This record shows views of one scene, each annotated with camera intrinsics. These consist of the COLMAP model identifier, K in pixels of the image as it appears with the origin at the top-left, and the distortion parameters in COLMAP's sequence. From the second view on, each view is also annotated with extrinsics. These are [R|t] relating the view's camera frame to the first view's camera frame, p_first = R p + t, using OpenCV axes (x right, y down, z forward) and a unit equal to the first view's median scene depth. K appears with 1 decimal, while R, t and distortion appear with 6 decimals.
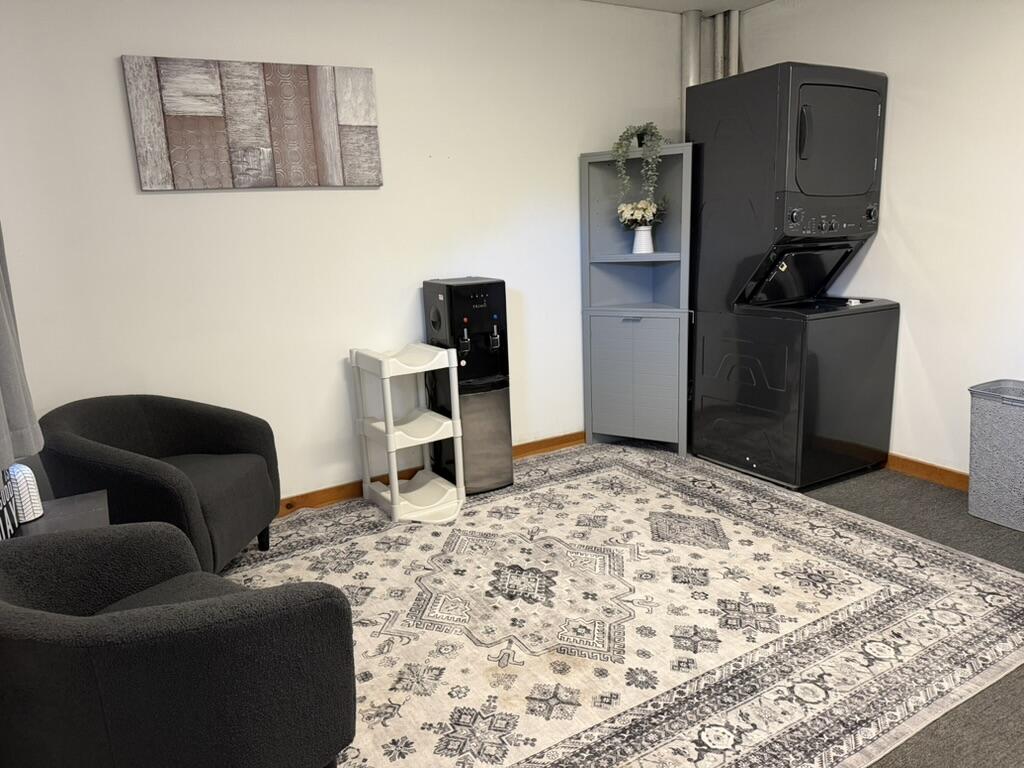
lens RADIAL K [[723.5, 0, 512.0], [0, 723.5, 384.0], [0, 0, 1]] dist [0.120090, -0.188205]
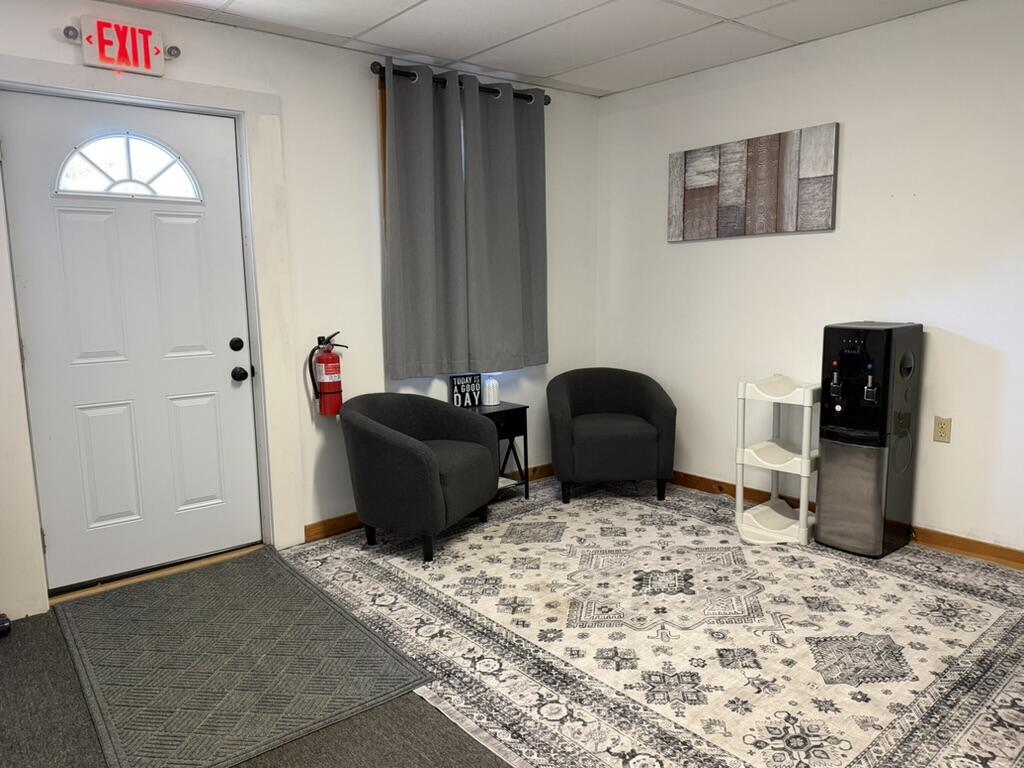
lens RADIAL K [[723.5, 0, 512.0], [0, 723.5, 384.0], [0, 0, 1]] dist [0.120090, -0.188205]
pose [[0.160746, 0.184375, -0.969622, 0.928697], [-0.208482, 0.966574, 0.149233, -0.133648], [0.964726, 0.178160, 0.193812, 0.443002]]
